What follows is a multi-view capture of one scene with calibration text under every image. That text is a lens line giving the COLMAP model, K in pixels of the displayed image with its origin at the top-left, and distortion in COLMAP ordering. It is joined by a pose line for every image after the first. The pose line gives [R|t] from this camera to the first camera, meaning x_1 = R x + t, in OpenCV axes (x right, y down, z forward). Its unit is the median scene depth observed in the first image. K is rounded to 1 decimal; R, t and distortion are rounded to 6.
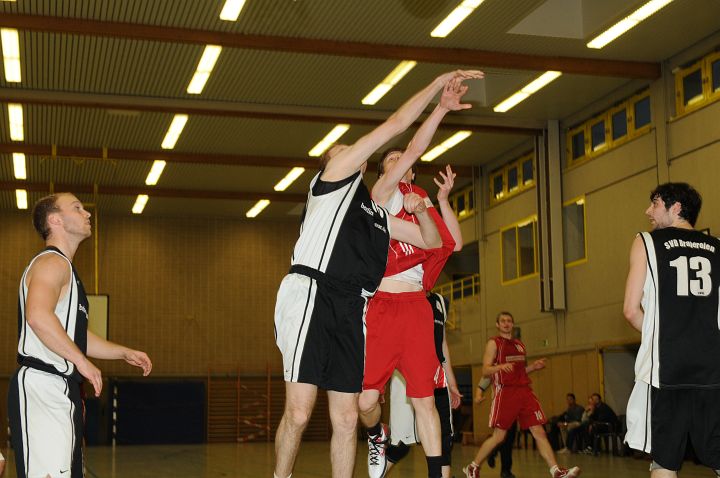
lens RADIAL K [[1157.2, 0, 351.9], [0, 1157.2, 259.7], [0, 0, 1]] dist [0.023034, 0.028586]
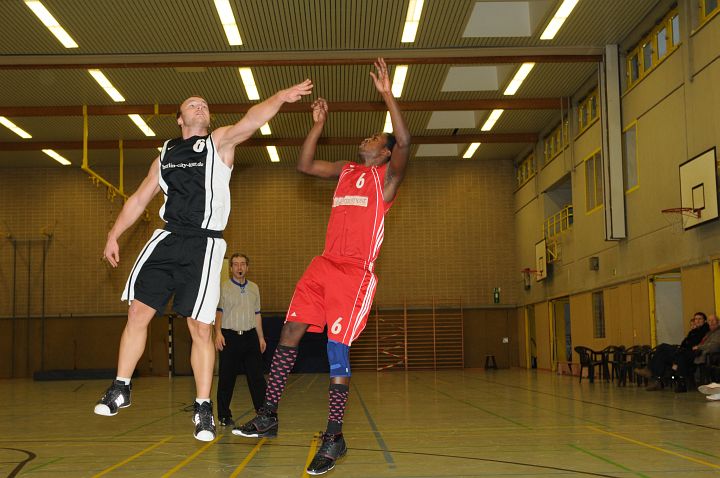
lens RADIAL K [[1058.0, 0, 363.0], [0, 1058.0, 249.9], [0, 0, 1]] dist [0.044714, 0.054459]
pose [[0.969465, -0.032205, -0.243106, 0.182788], [0.043218, 0.998260, 0.040105, 0.007403], [0.241391, -0.049387, 0.969170, 0.071694]]
